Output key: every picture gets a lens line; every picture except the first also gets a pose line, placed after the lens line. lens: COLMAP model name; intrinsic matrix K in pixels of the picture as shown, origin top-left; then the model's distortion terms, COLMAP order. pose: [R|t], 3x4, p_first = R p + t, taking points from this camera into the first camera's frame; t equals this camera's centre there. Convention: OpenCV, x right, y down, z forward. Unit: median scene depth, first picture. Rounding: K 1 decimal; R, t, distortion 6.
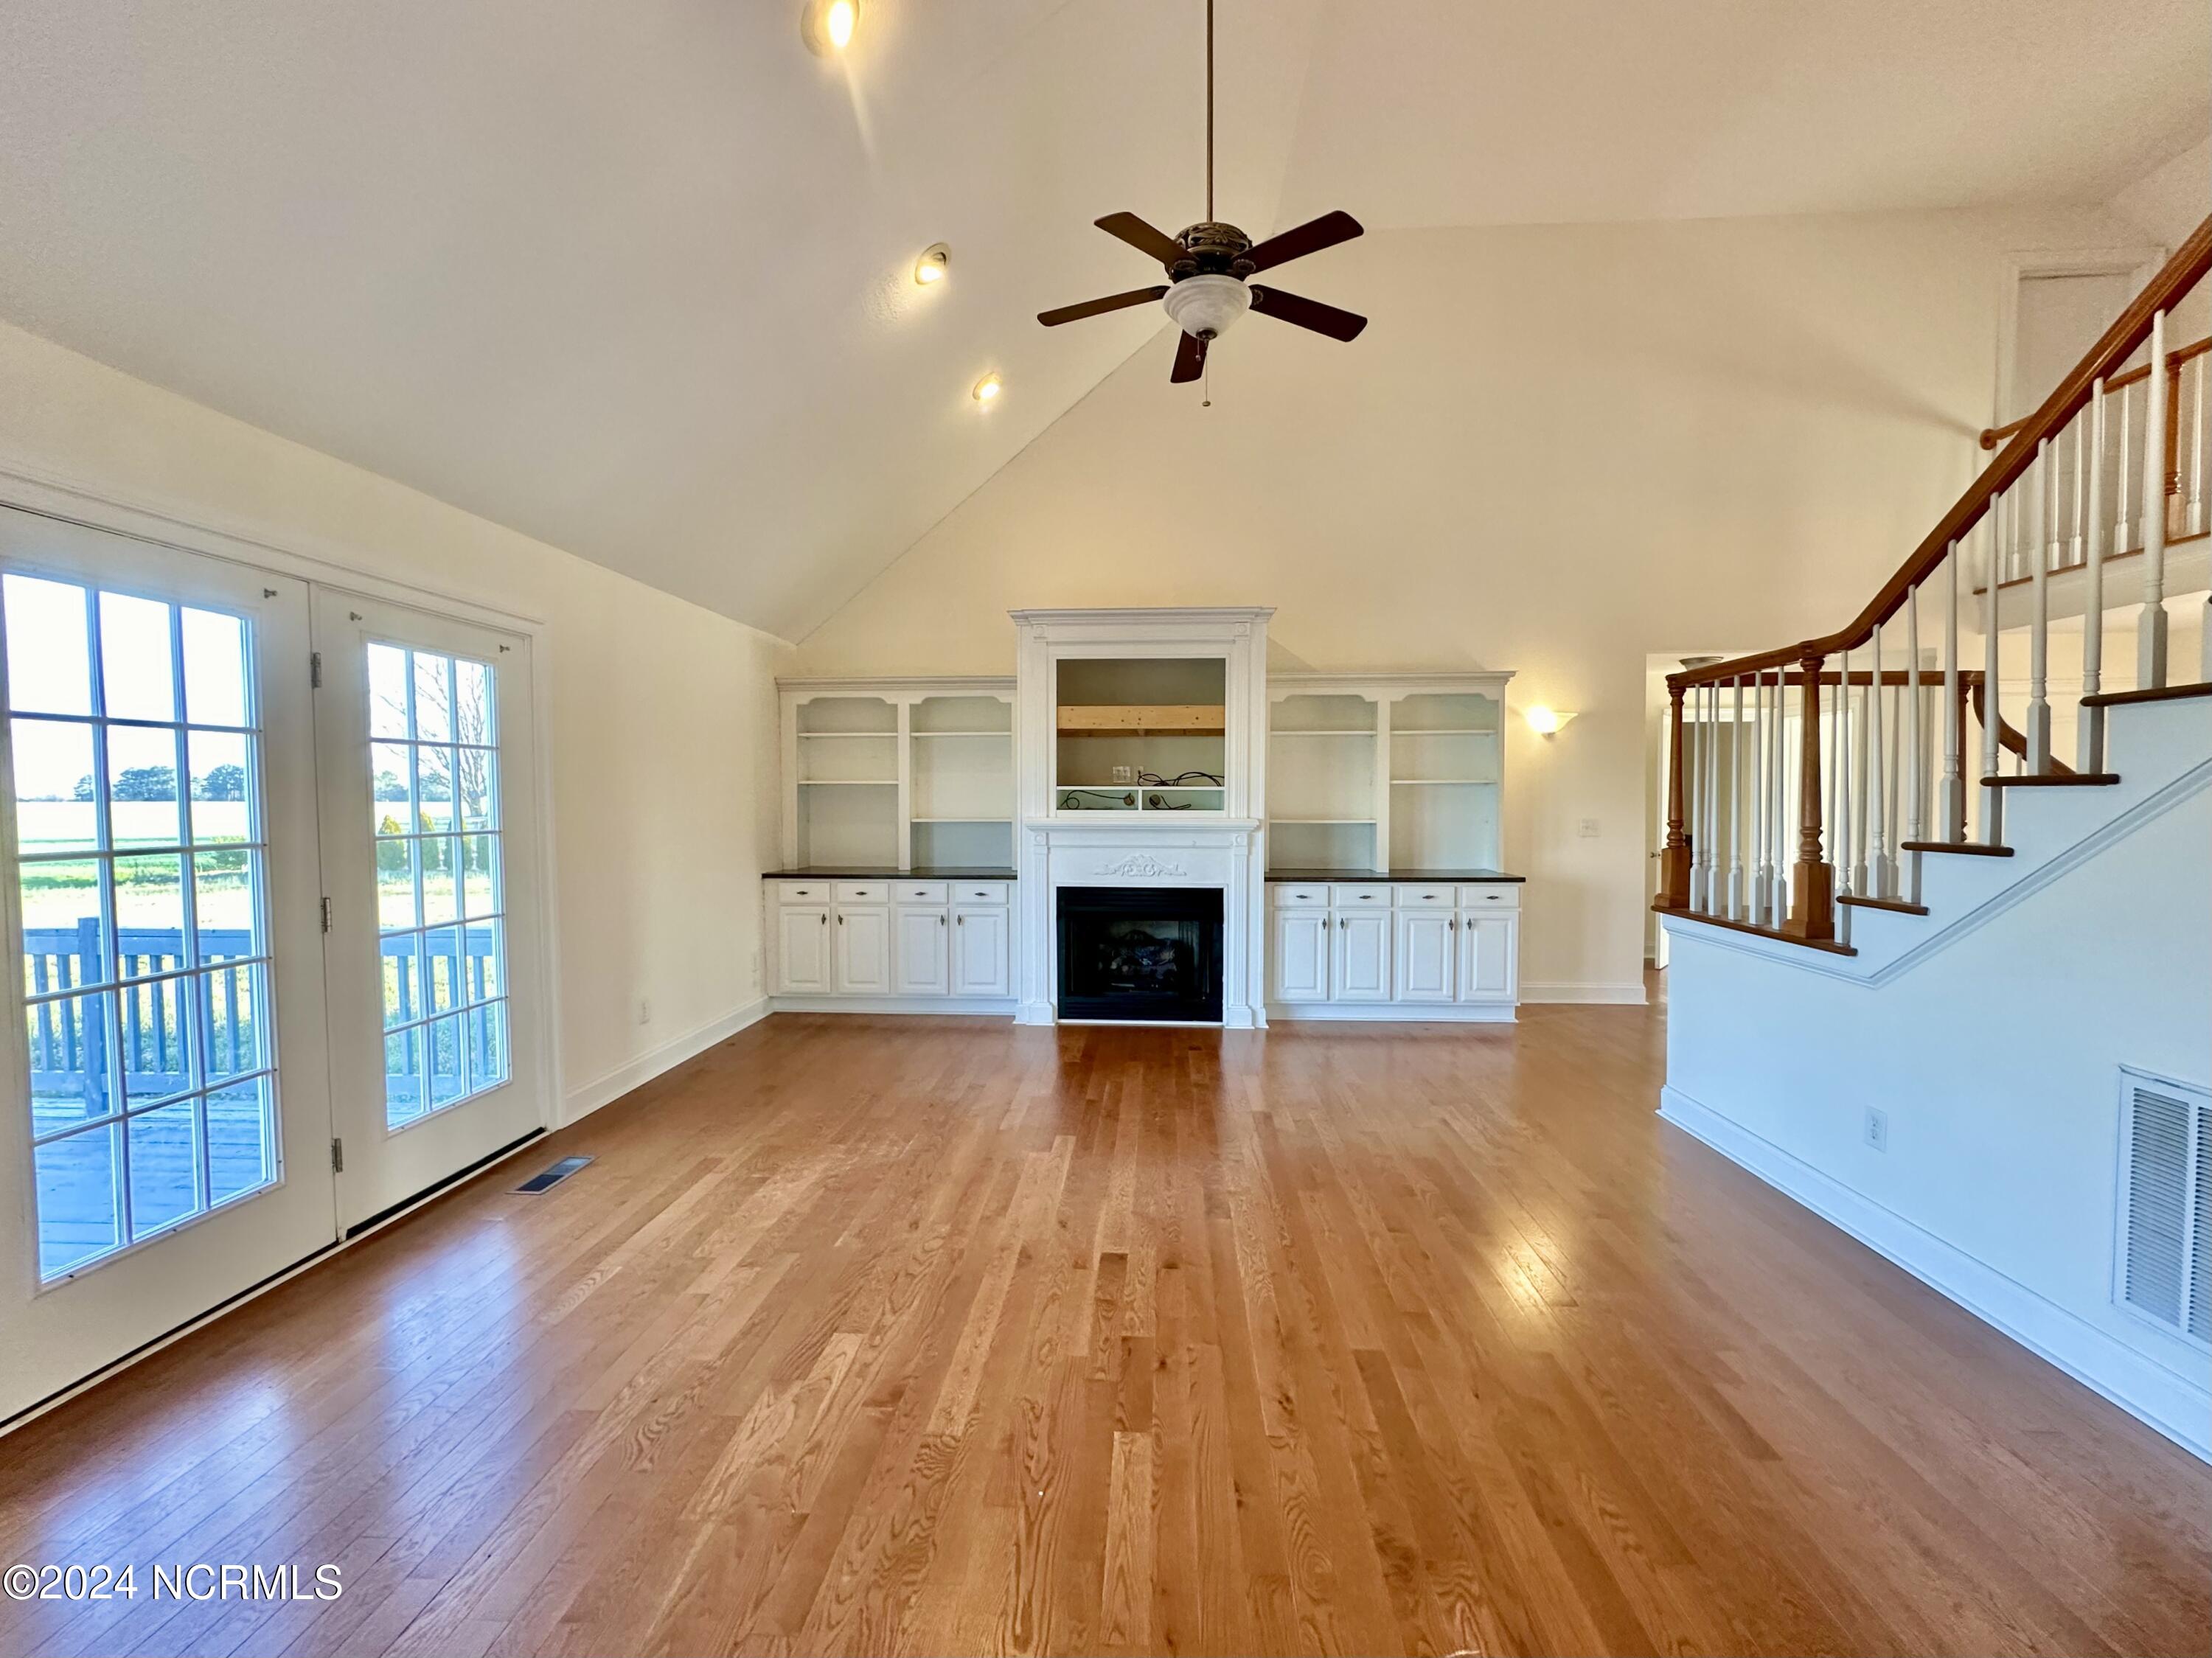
lens RADIAL K [[898.3, 0, 1113.4], [0, 898.3, 829.7], [0, 0, 1]] dist [-0.001691, -0.000178]
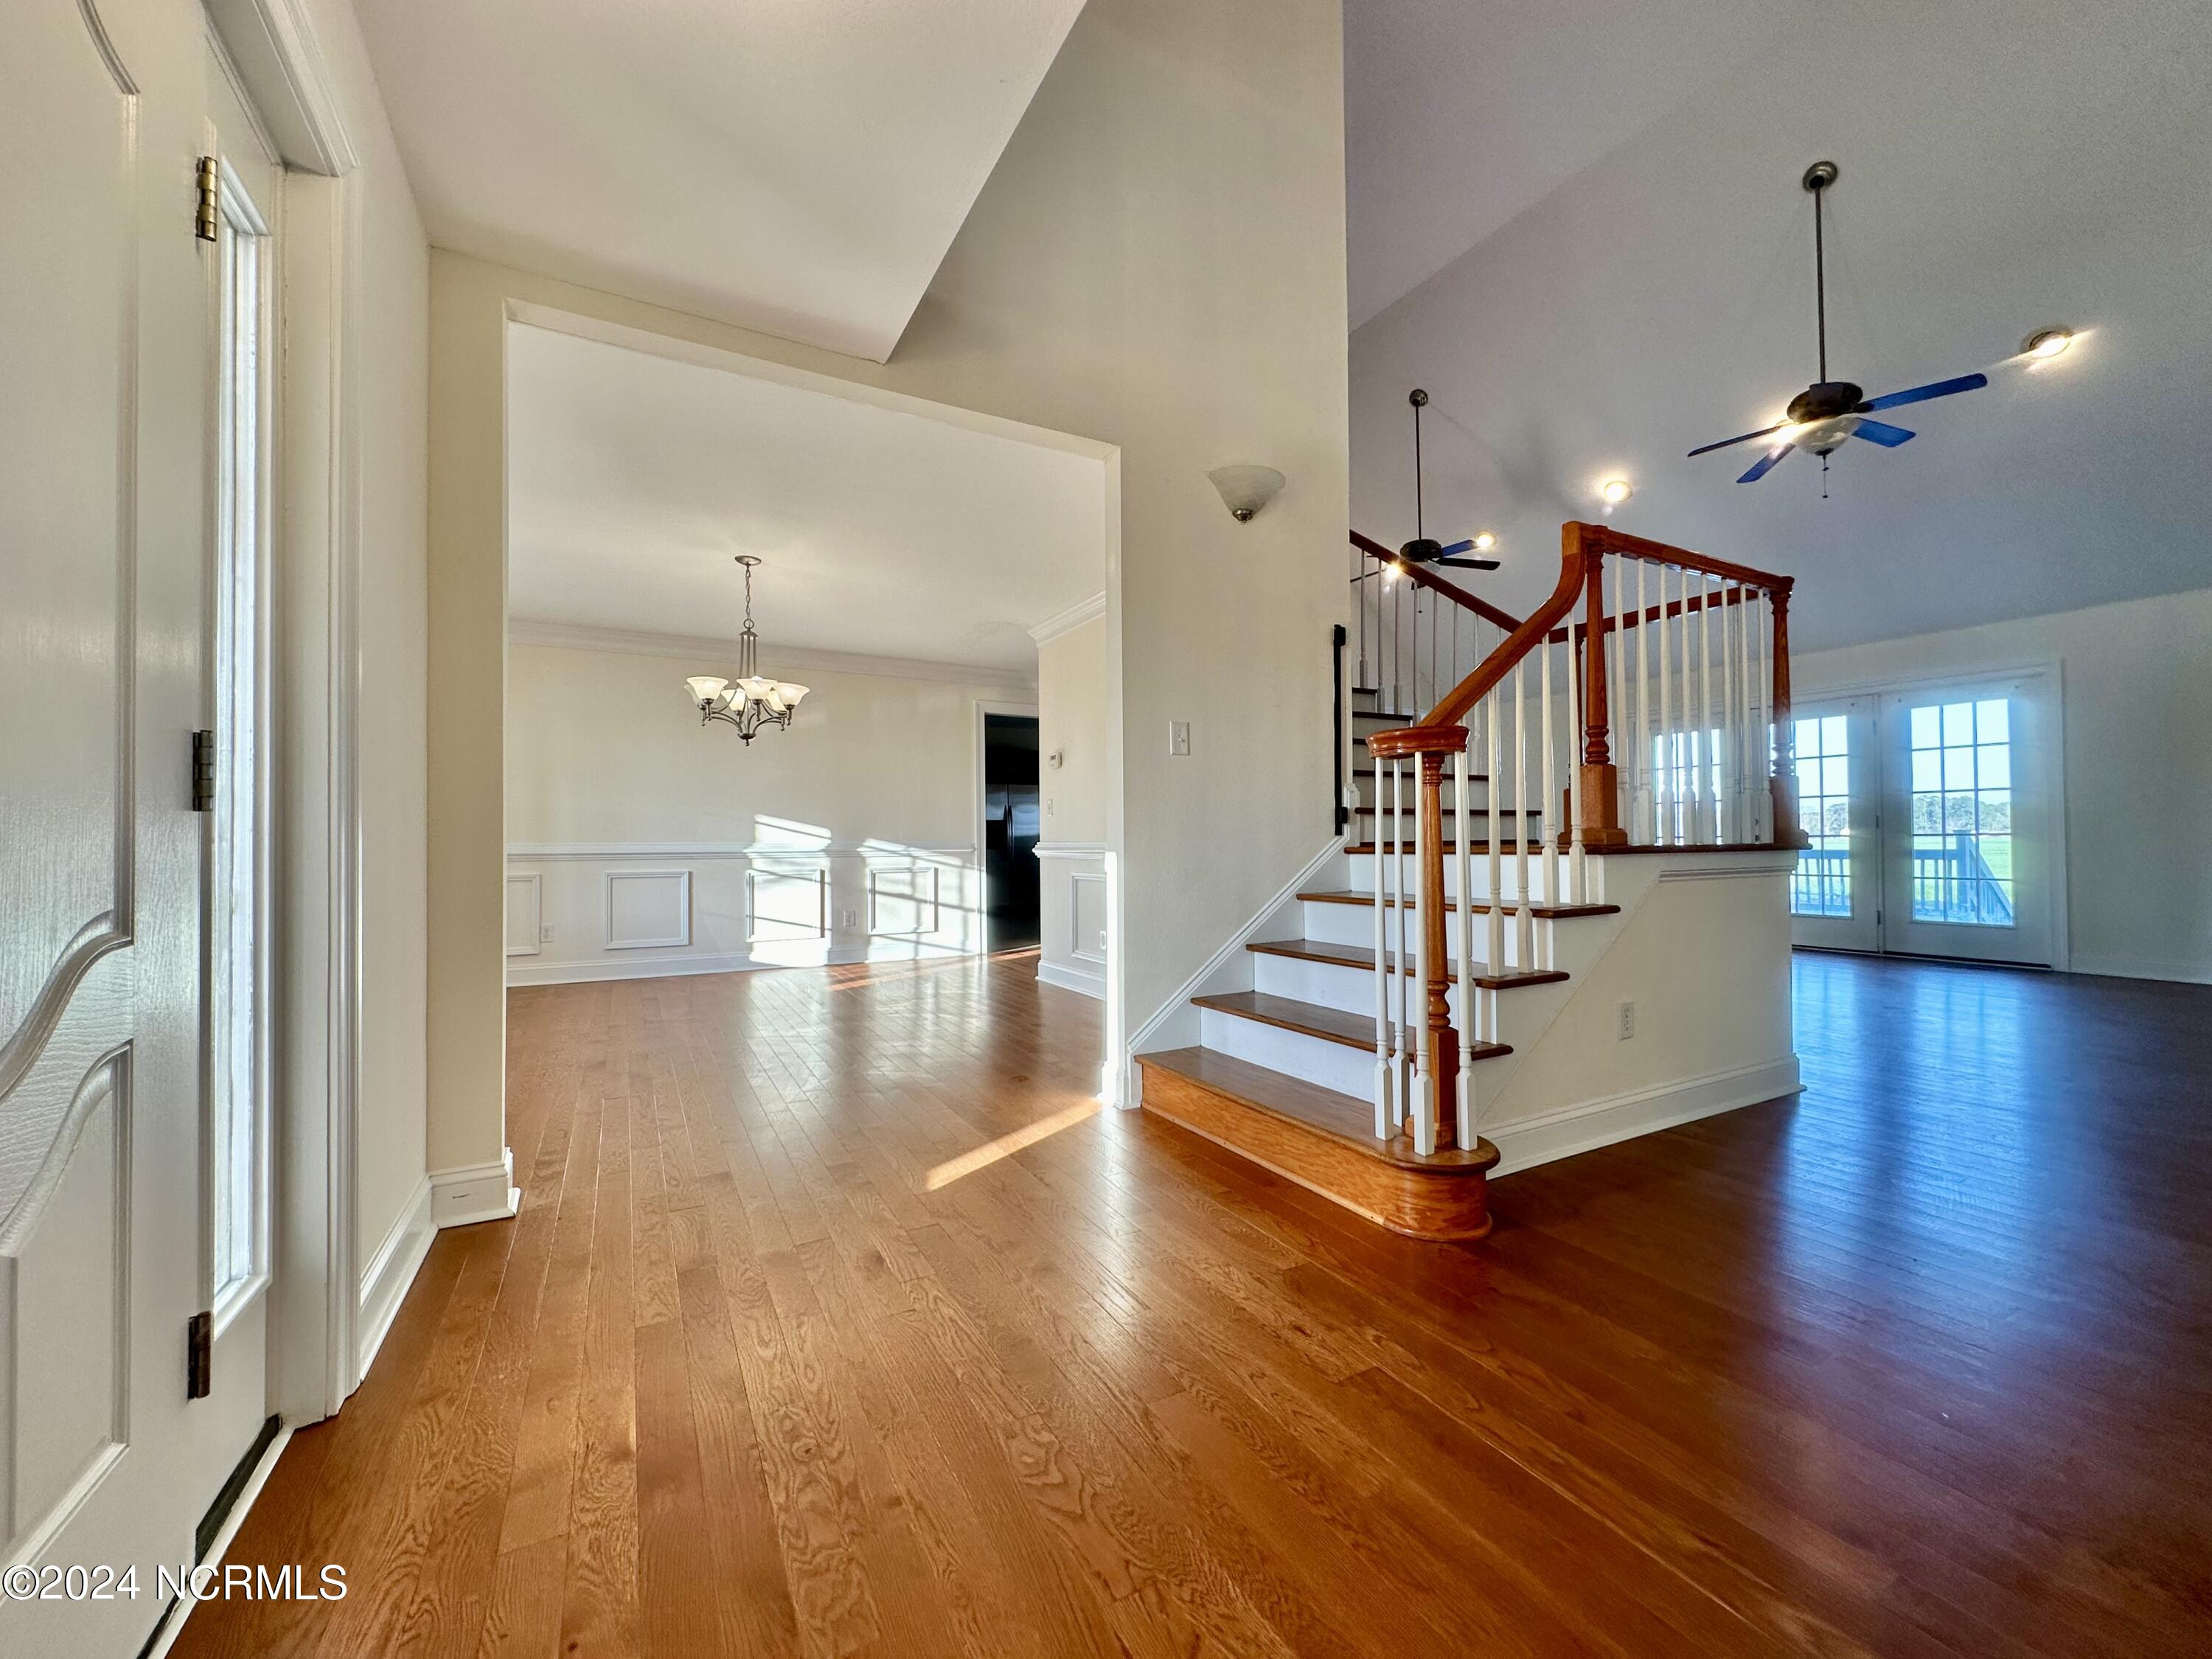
lens RADIAL K [[898.4, 0, 1113.4], [0, 898.4, 830.2], [0, 0, 1]] dist [-0.001691, -0.000178]
pose [[-0.838288, 0.001170, -0.545226, 1.153449], [-0.011331, 0.999744, 0.019567, 0.044845], [0.545110, 0.022580, -0.838060, 0.953103]]
